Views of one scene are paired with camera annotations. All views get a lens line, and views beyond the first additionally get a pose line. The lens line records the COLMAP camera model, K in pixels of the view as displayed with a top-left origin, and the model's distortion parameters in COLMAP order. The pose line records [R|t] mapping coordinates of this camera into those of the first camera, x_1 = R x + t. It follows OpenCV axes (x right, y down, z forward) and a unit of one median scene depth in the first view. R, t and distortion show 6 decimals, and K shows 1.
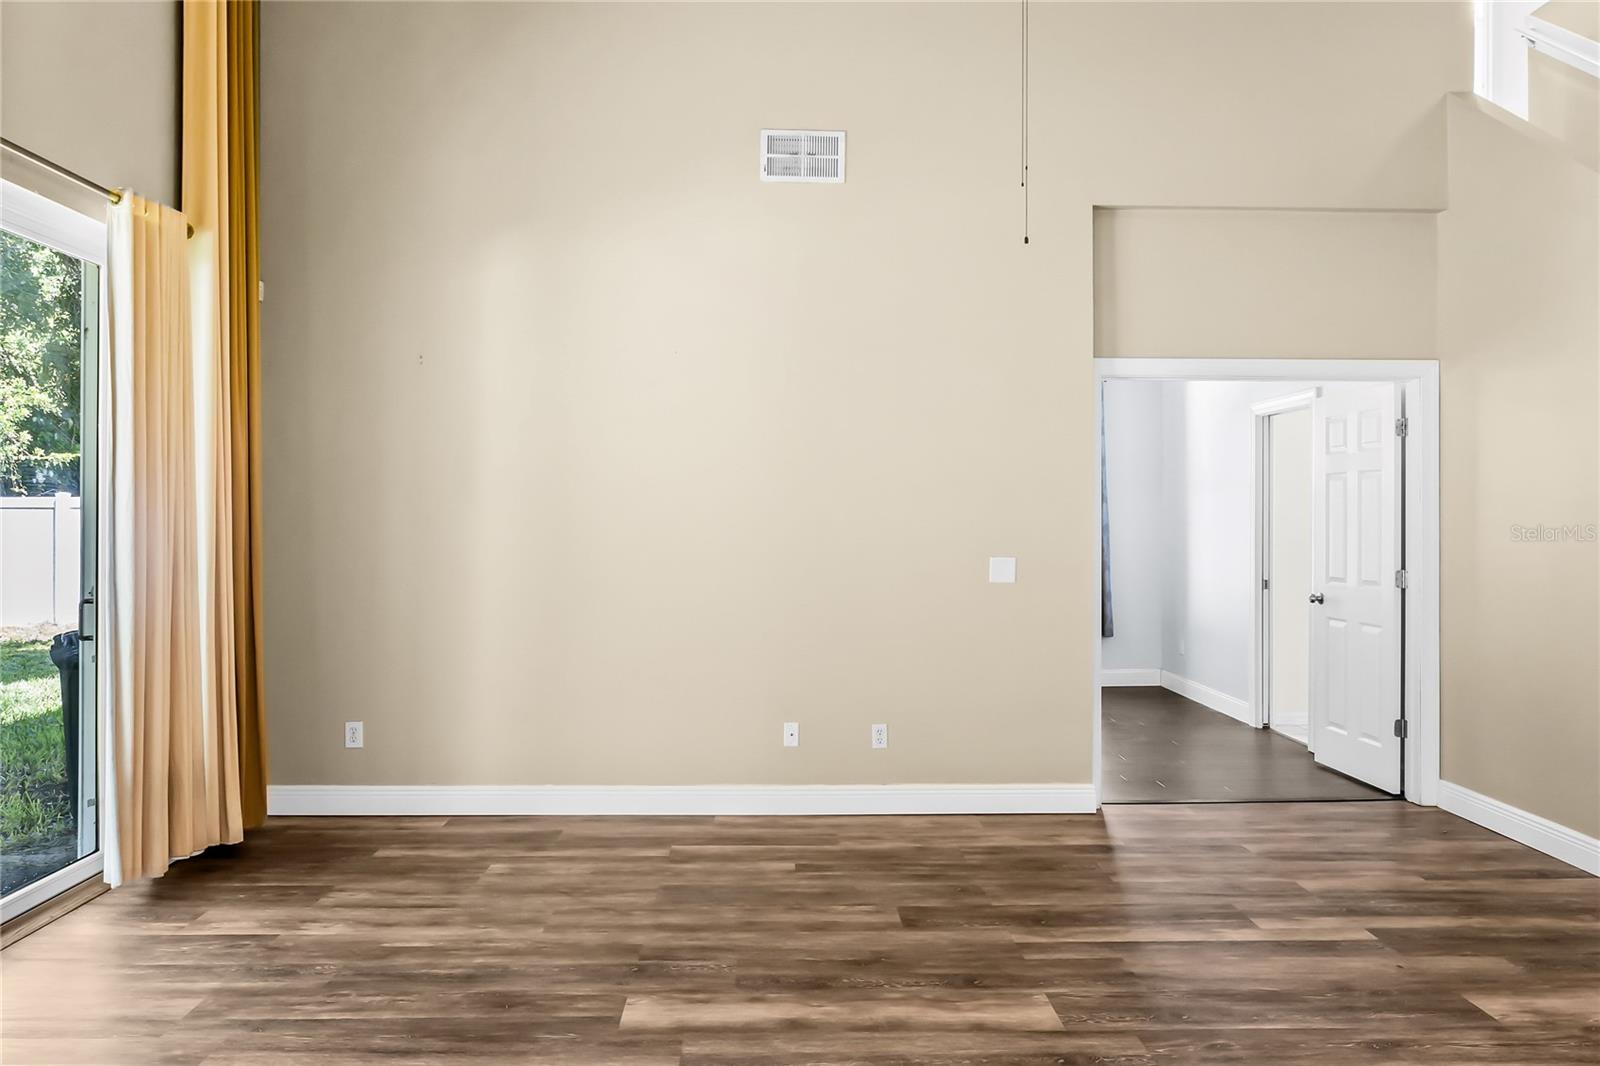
lens RADIAL K [[1145.2, 0, 800.2], [0, 1145.2, 512.0], [0, 0, 1]] dist [-0.000156, 0.002418]
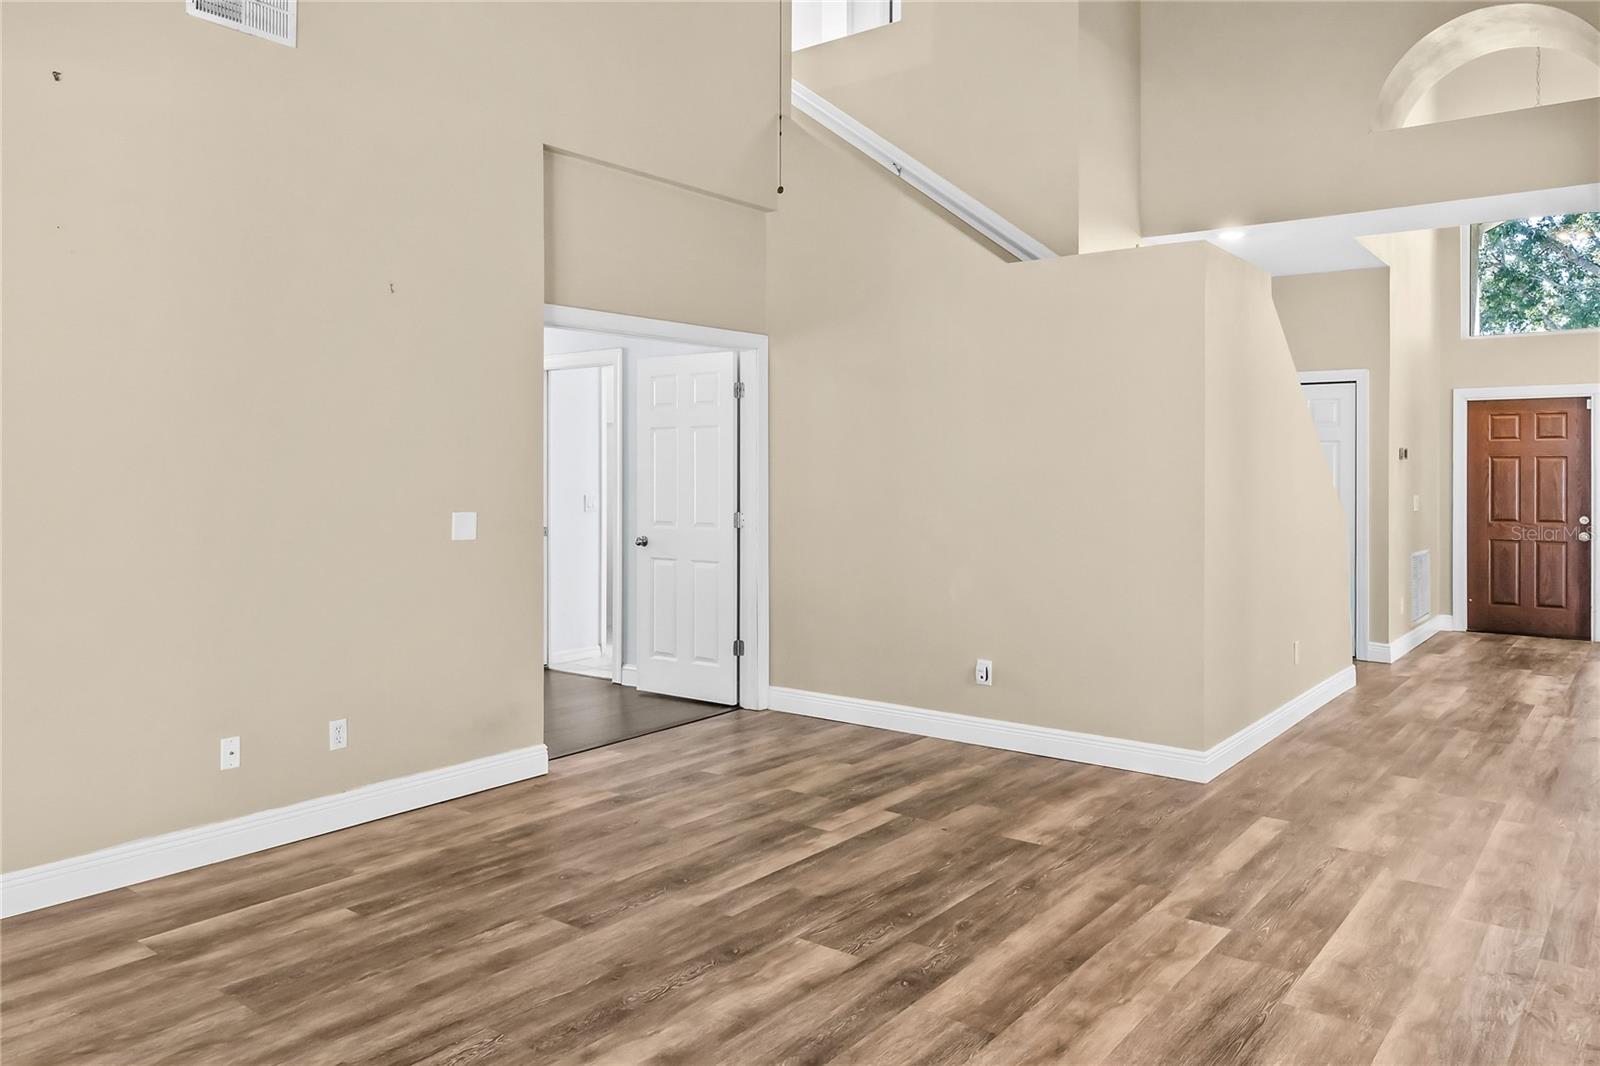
lens RADIAL K [[1142.2, 0, 798.4], [0, 1142.2, 470.2], [0, 0, 1]] dist [-0.001601, 0.001422]
pose [[0.633357, -0.002939, 0.773854, -0.435864], [-0.002404, 0.999980, 0.005765, 0.000885], [-0.773856, -0.005512, 0.633338, 0.278916]]
